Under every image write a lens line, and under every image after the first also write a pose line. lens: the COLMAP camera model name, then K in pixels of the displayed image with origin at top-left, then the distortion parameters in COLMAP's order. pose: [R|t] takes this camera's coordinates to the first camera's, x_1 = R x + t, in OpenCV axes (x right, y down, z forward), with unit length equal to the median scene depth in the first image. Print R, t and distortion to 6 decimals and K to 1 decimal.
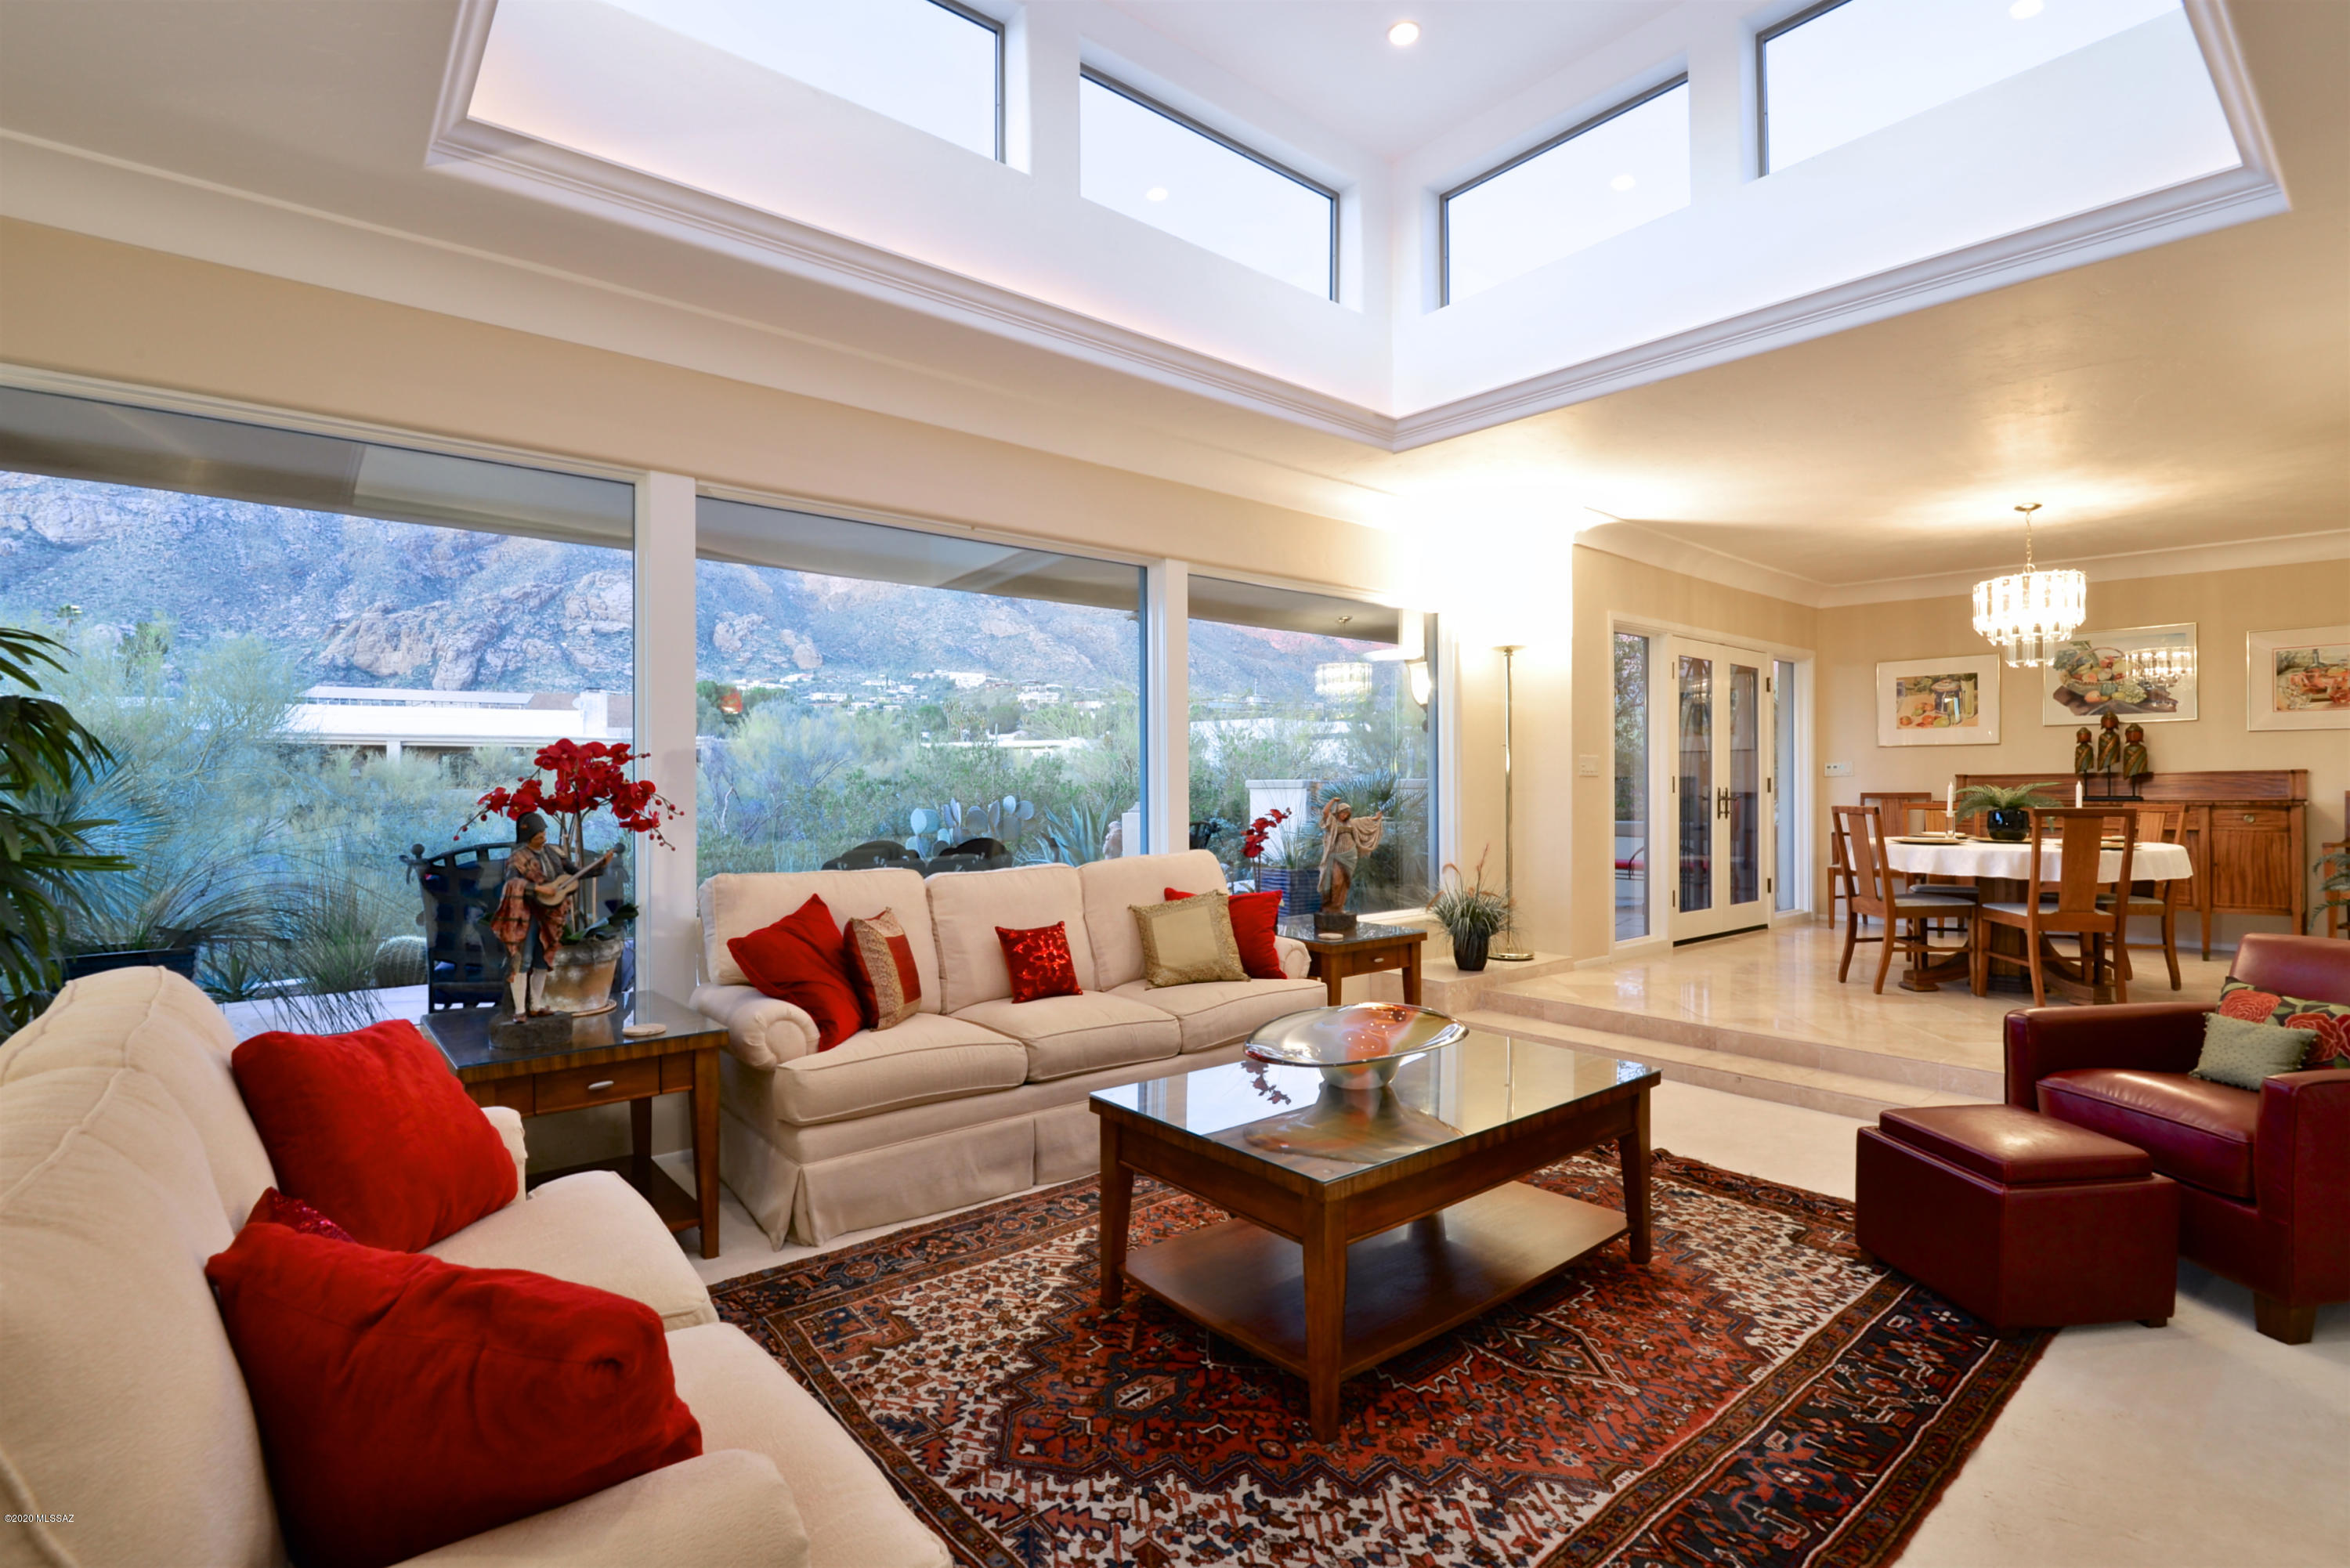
lens RADIAL K [[1084.9, 0, 1175.0], [0, 1084.9, 784.0], [0, 0, 1]] dist [-0.015843, -0.004808]
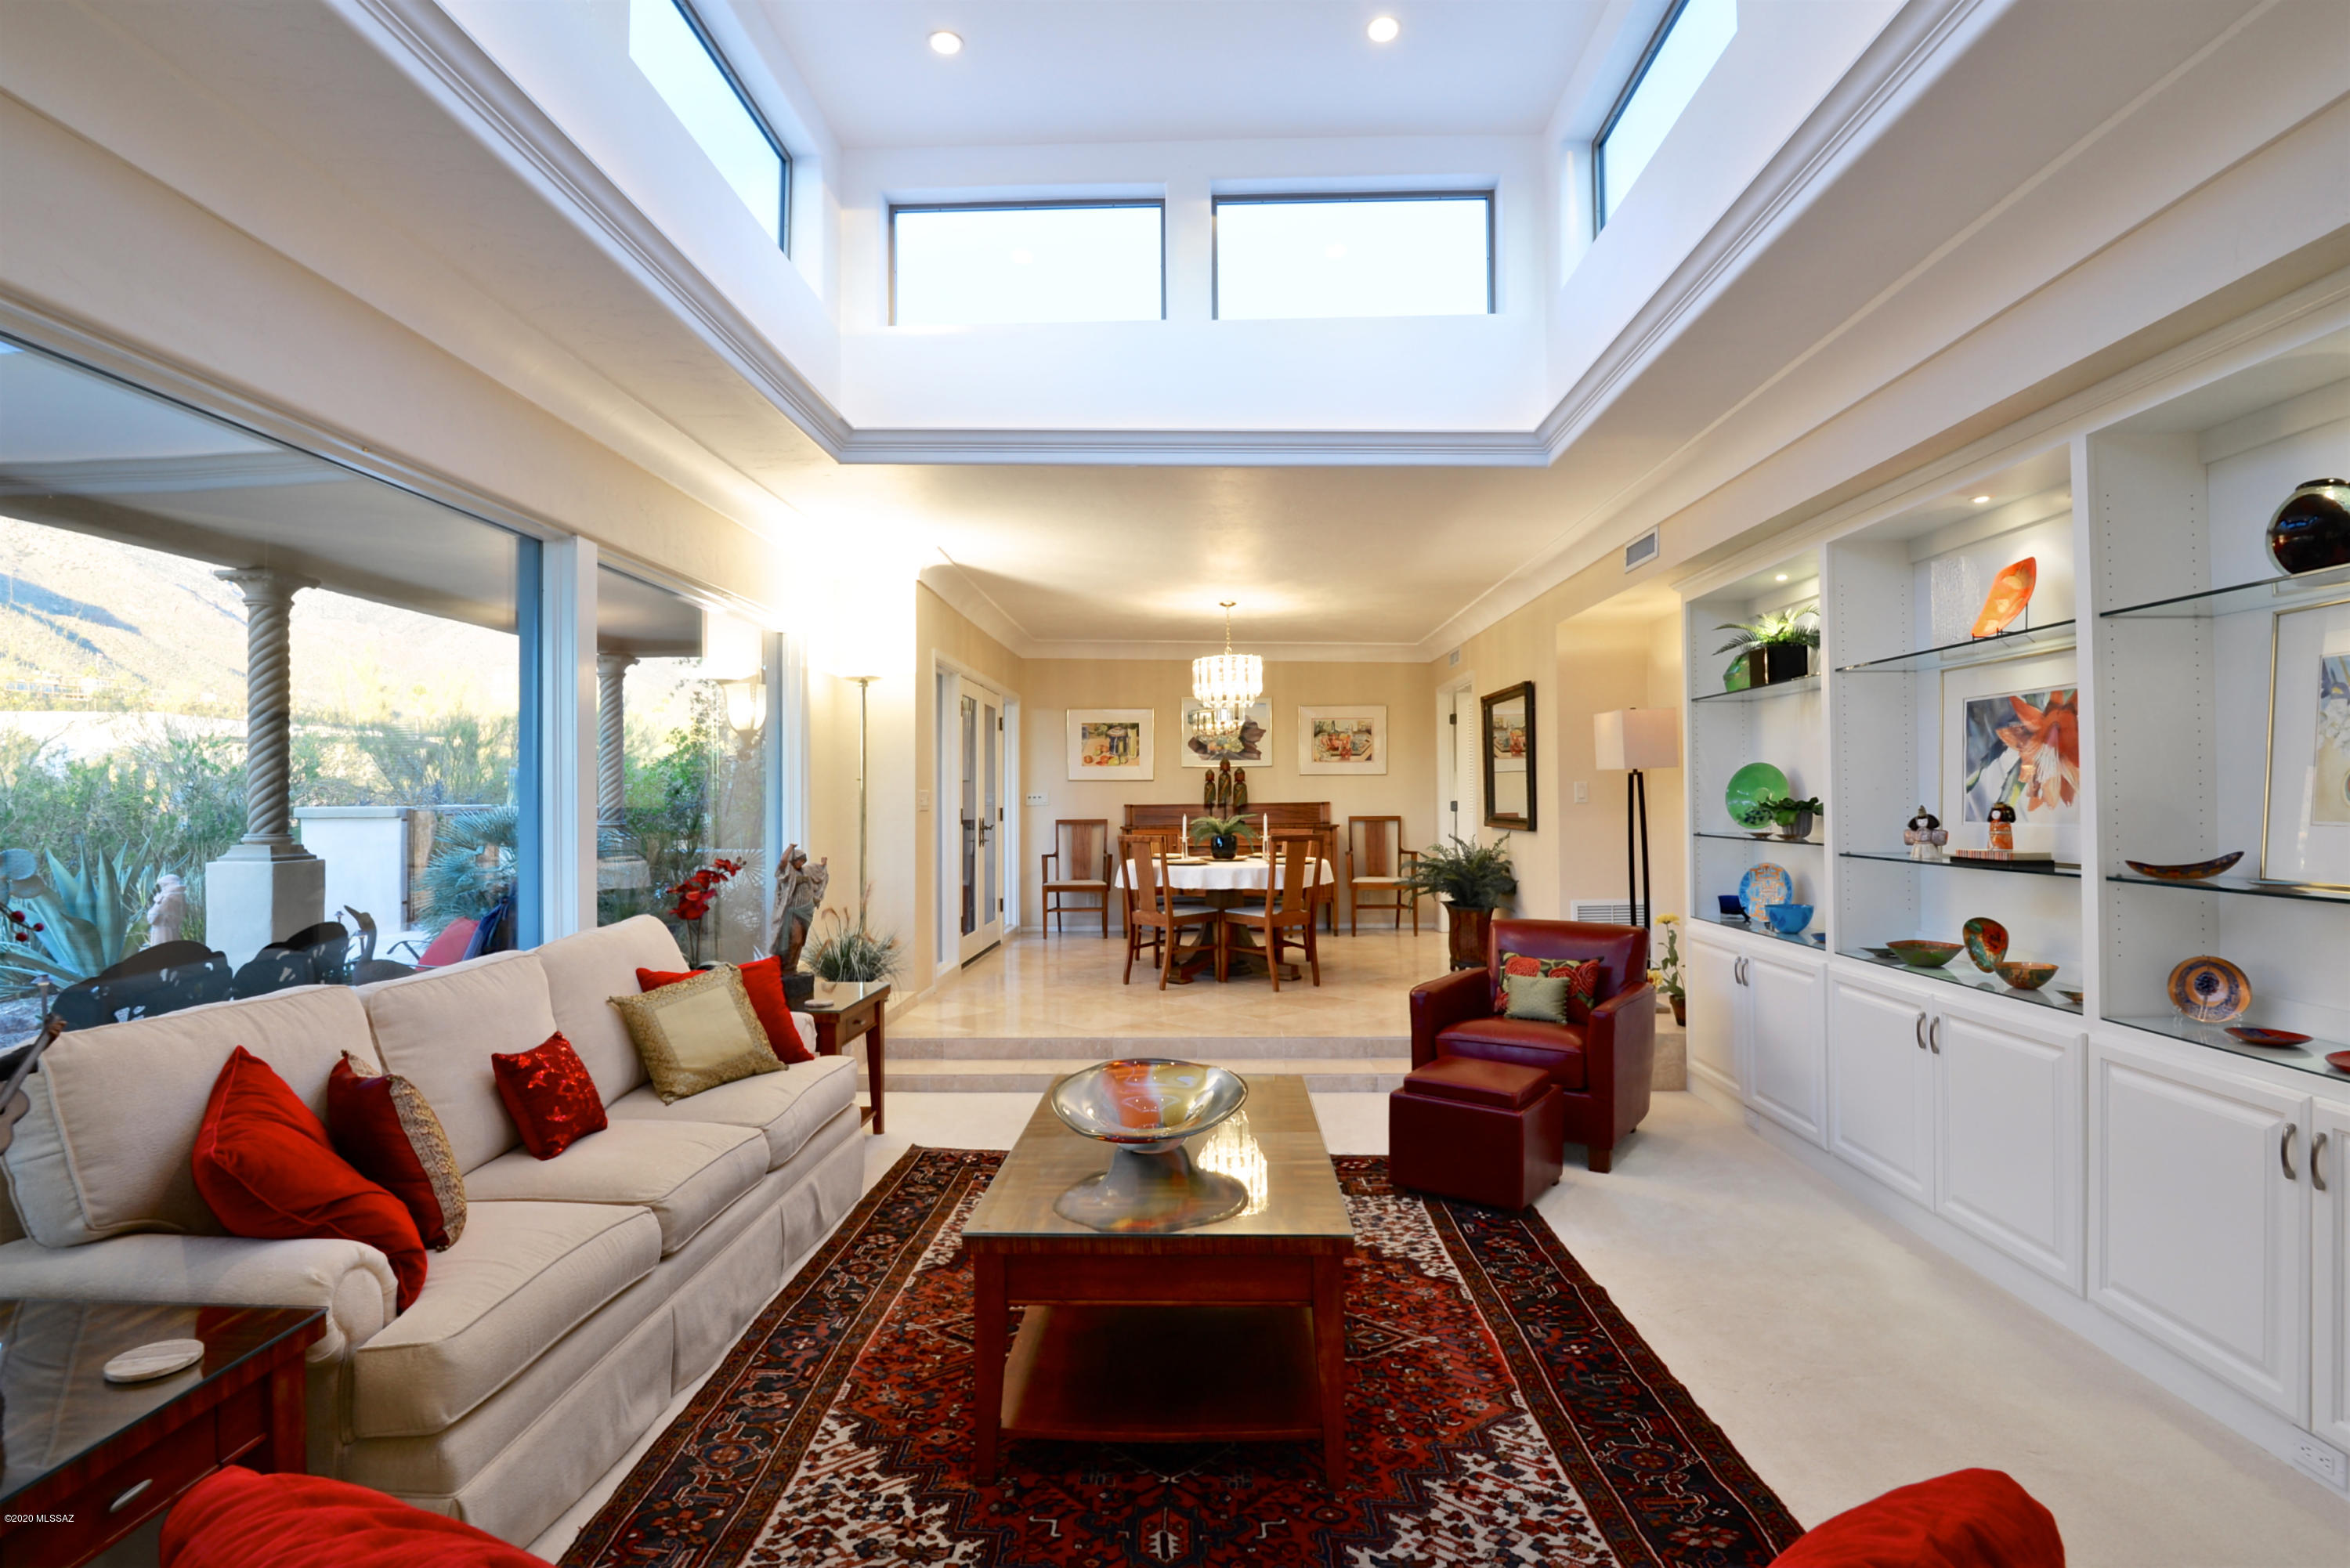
lens RADIAL K [[1123.1, 0, 1175.0], [0, 1123.1, 784.0], [0, 0, 1]] dist [-0.004335, -0.021645]
pose [[0.657826, 0.009688, 0.753108, -0.553350], [0.001840, 0.999894, -0.014470, -0.035893], [-0.753168, 0.010904, 0.657738, 0.287667]]
